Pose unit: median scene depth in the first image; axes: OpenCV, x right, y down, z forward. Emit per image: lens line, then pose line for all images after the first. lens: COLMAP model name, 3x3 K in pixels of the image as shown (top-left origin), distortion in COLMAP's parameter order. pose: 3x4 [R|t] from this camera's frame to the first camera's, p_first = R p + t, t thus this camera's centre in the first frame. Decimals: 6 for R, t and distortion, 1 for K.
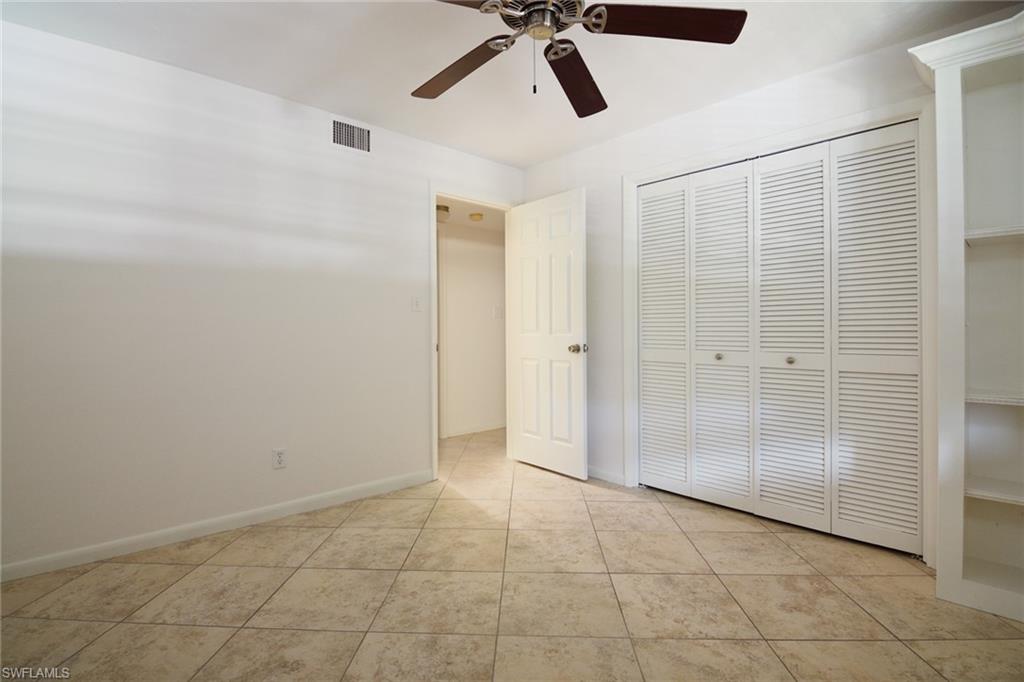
lens RADIAL K [[496.9, 0, 501.2], [0, 496.9, 331.2], [0, 0, 1]] dist [-0.011980, -0.000167]
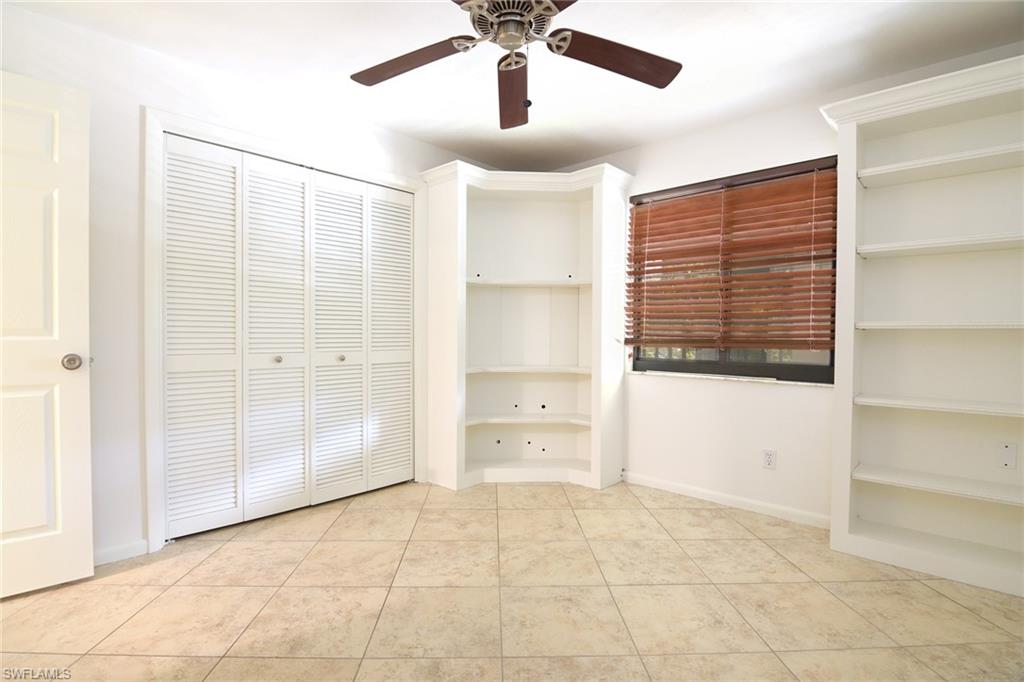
lens RADIAL K [[505.0, 0, 512.0], [0, 505.0, 341.0], [0, 0, 1]] dist [-0.001948, -0.012790]
pose [[-0.087064, -0.016915, 0.996059, -0.679567], [-0.007210, 0.999840, 0.016349, -0.004002], [-0.996177, -0.005758, -0.087172, 0.757041]]
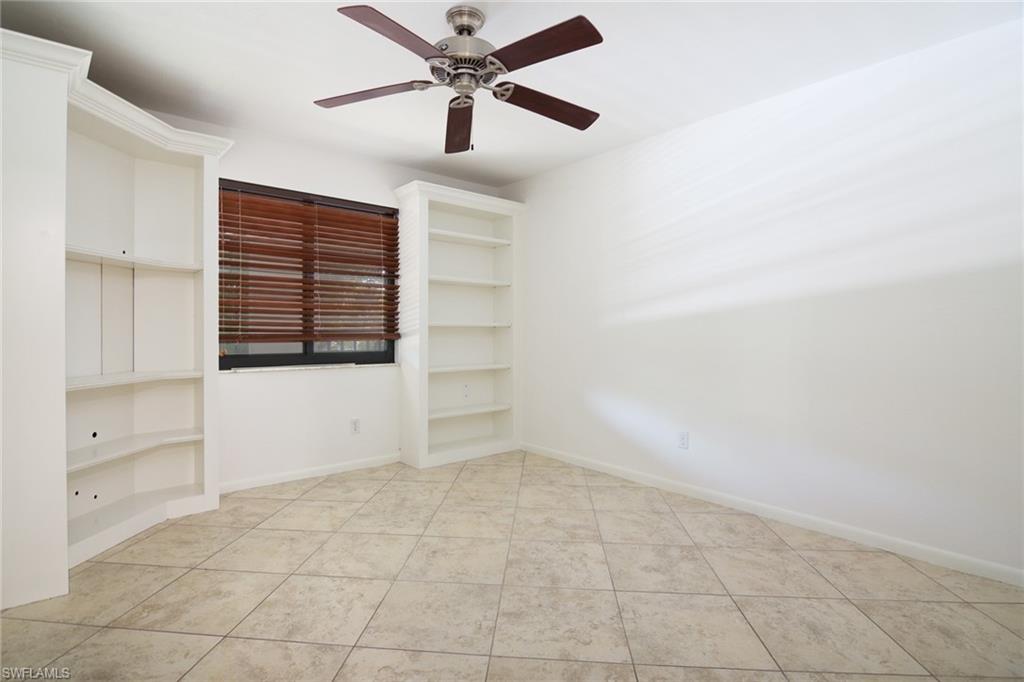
lens RADIAL K [[496.9, 0, 501.2], [0, 496.9, 331.2], [0, 0, 1]] dist [-0.011980, -0.000167]
pose [[-0.999322, -0.002258, 0.036740, -0.033727], [-0.002202, 0.999996, 0.001575, -0.001997], [-0.036744, 0.001493, -0.999324, 1.558163]]
